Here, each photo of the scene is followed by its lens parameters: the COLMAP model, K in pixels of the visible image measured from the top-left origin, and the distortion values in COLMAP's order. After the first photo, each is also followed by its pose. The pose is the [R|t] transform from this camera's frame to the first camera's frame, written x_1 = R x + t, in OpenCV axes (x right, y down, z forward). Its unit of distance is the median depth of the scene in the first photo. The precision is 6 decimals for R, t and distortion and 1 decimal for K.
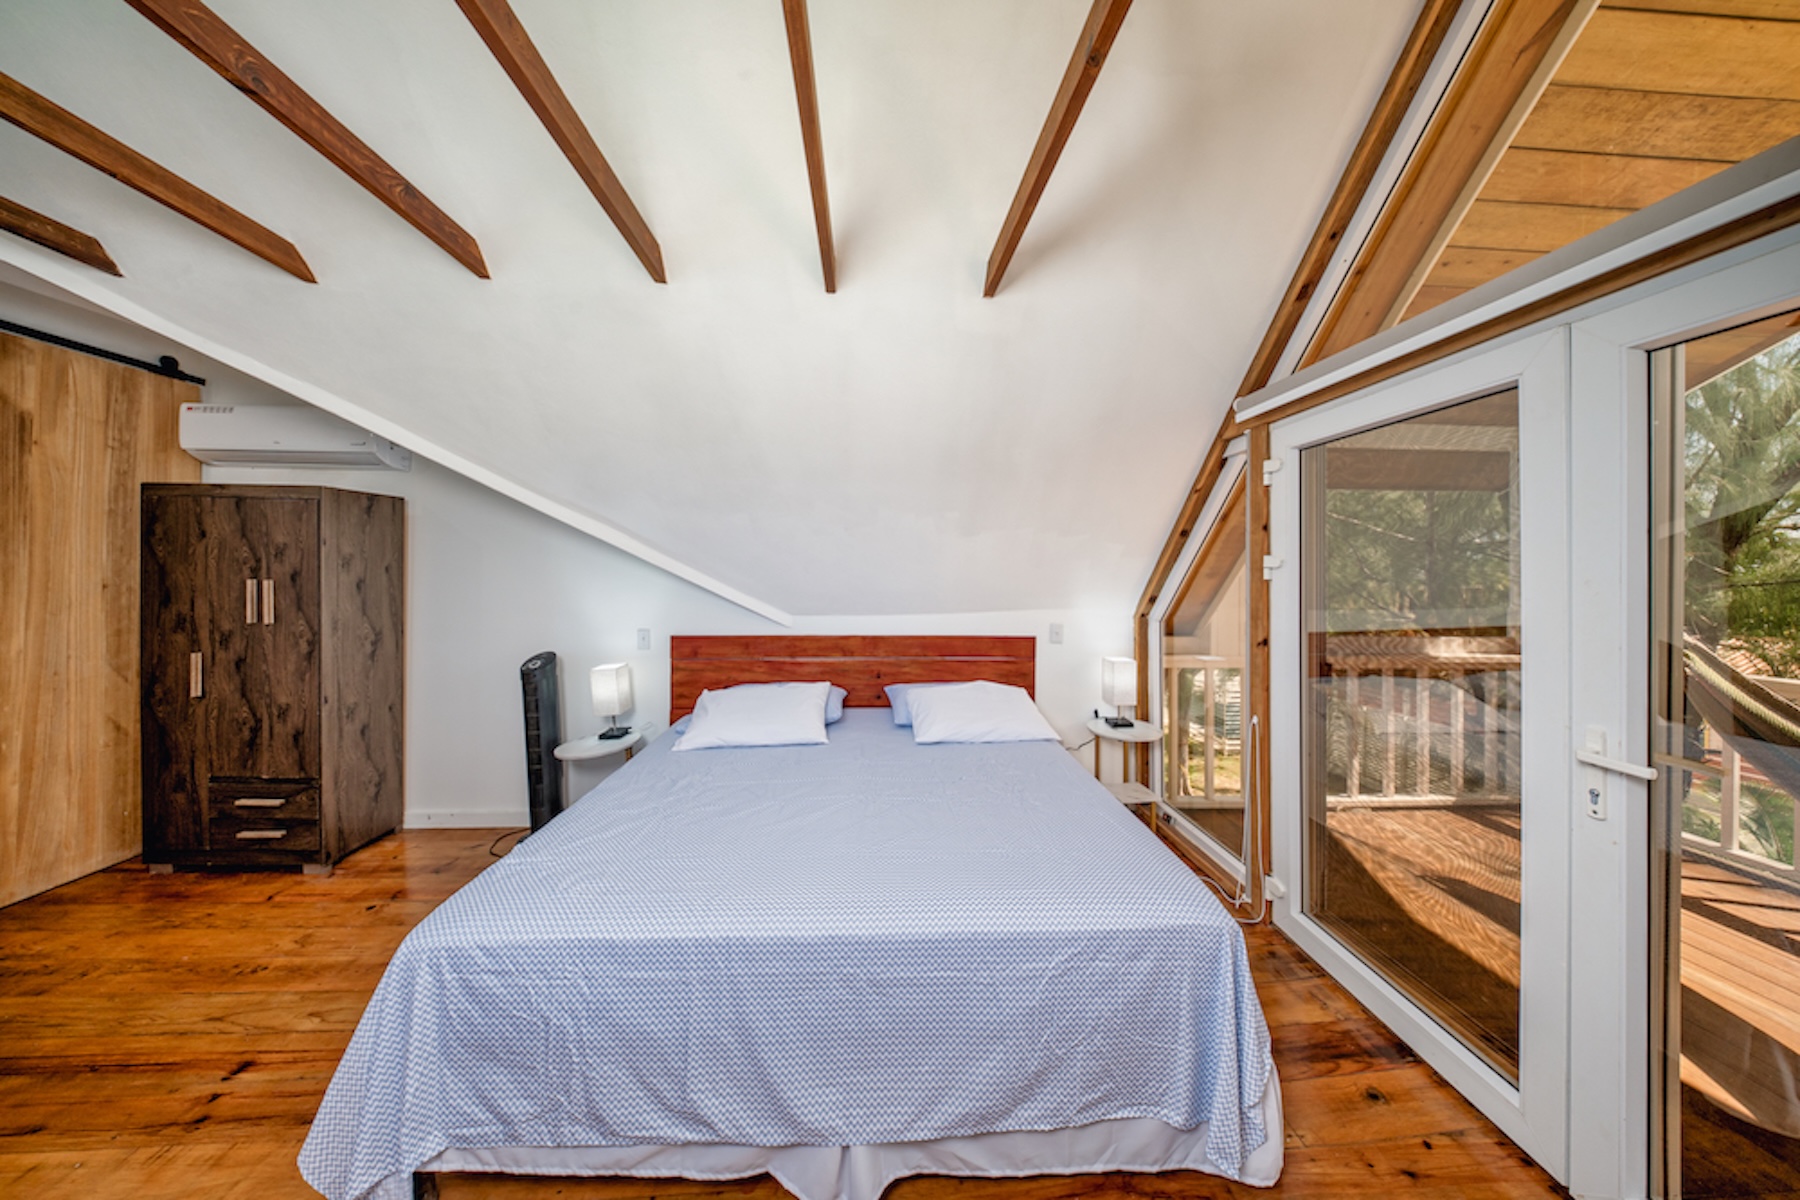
lens RADIAL K [[547.1, 0, 897.8], [0, 547.1, 582.5], [0, 0, 1]] dist [-0.001694, -0.000065]
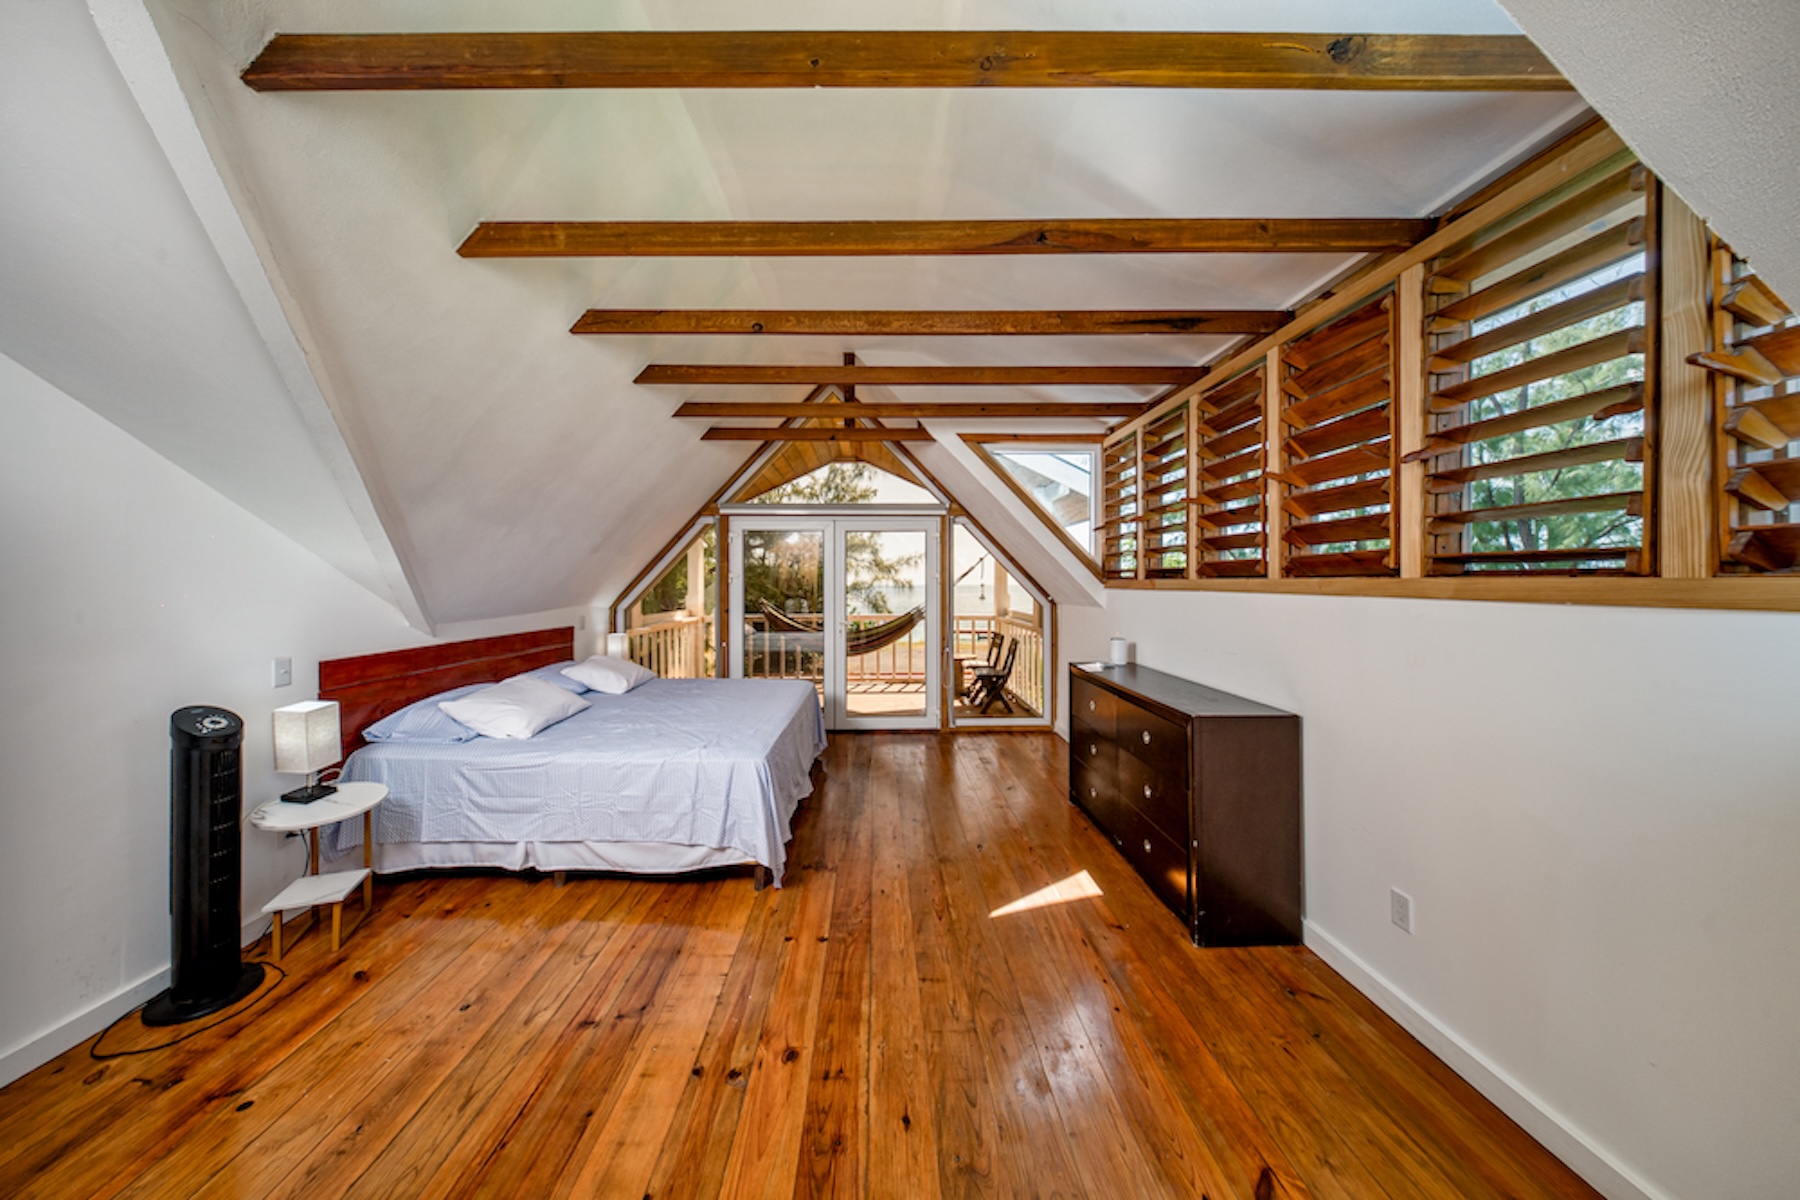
lens RADIAL K [[547.1, 0, 889.3], [0, 547.1, 590.7], [0, 0, 1]] dist [-0.001694, -0.000065]
pose [[0.024059, -0.003310, 0.999705, -2.182976], [0.005262, 0.999981, 0.003184, 0.009275], [-0.999697, 0.005183, 0.024076, 0.335209]]
